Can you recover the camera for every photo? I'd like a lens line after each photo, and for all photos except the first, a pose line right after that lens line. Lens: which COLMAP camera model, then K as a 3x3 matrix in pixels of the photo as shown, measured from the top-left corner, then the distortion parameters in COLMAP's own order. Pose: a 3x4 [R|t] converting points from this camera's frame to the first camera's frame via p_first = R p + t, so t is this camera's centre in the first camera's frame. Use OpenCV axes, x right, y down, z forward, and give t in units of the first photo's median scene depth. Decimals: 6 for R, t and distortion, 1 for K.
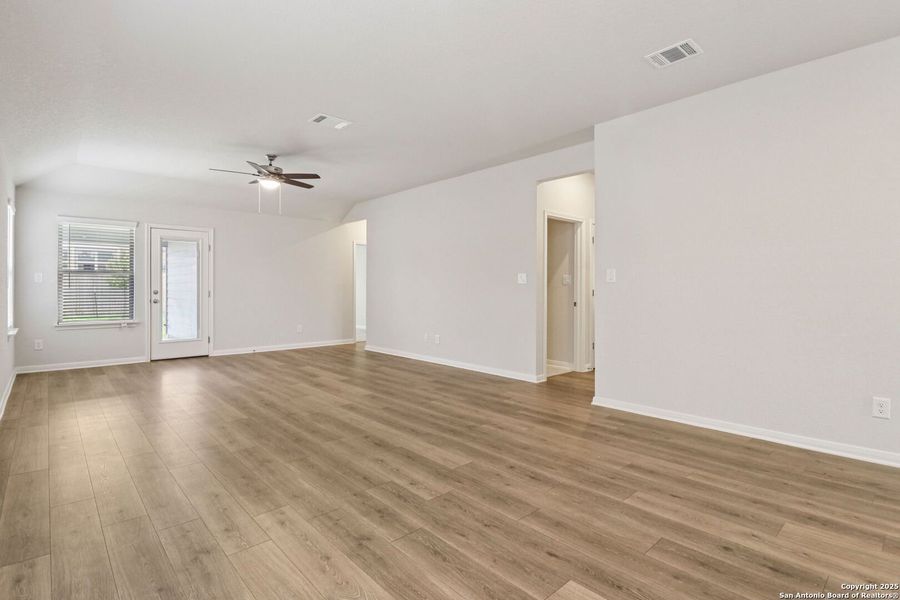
lens RADIAL K [[435.9, 0, 446.8], [0, 435.9, 293.7], [0, 0, 1]] dist [0.004310, -0.009029]
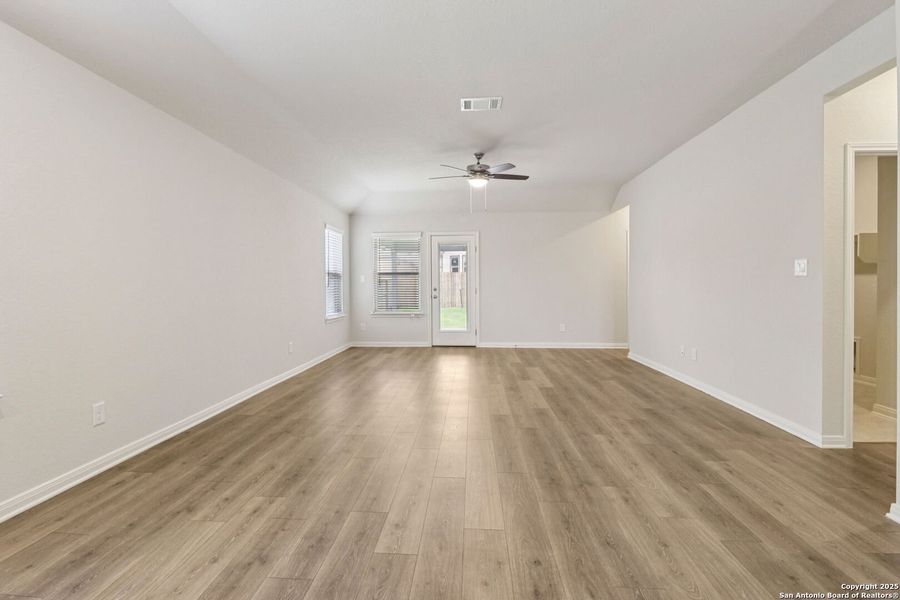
lens RADIAL K [[435.9, 0, 446.6], [0, 435.9, 297.0], [0, 0, 1]] dist [0.004310, -0.009029]
pose [[0.692855, 0.014368, -0.720933, 0.276552], [-0.003268, 0.999854, 0.016787, -0.003257], [0.721069, -0.009275, 0.692801, 0.245252]]
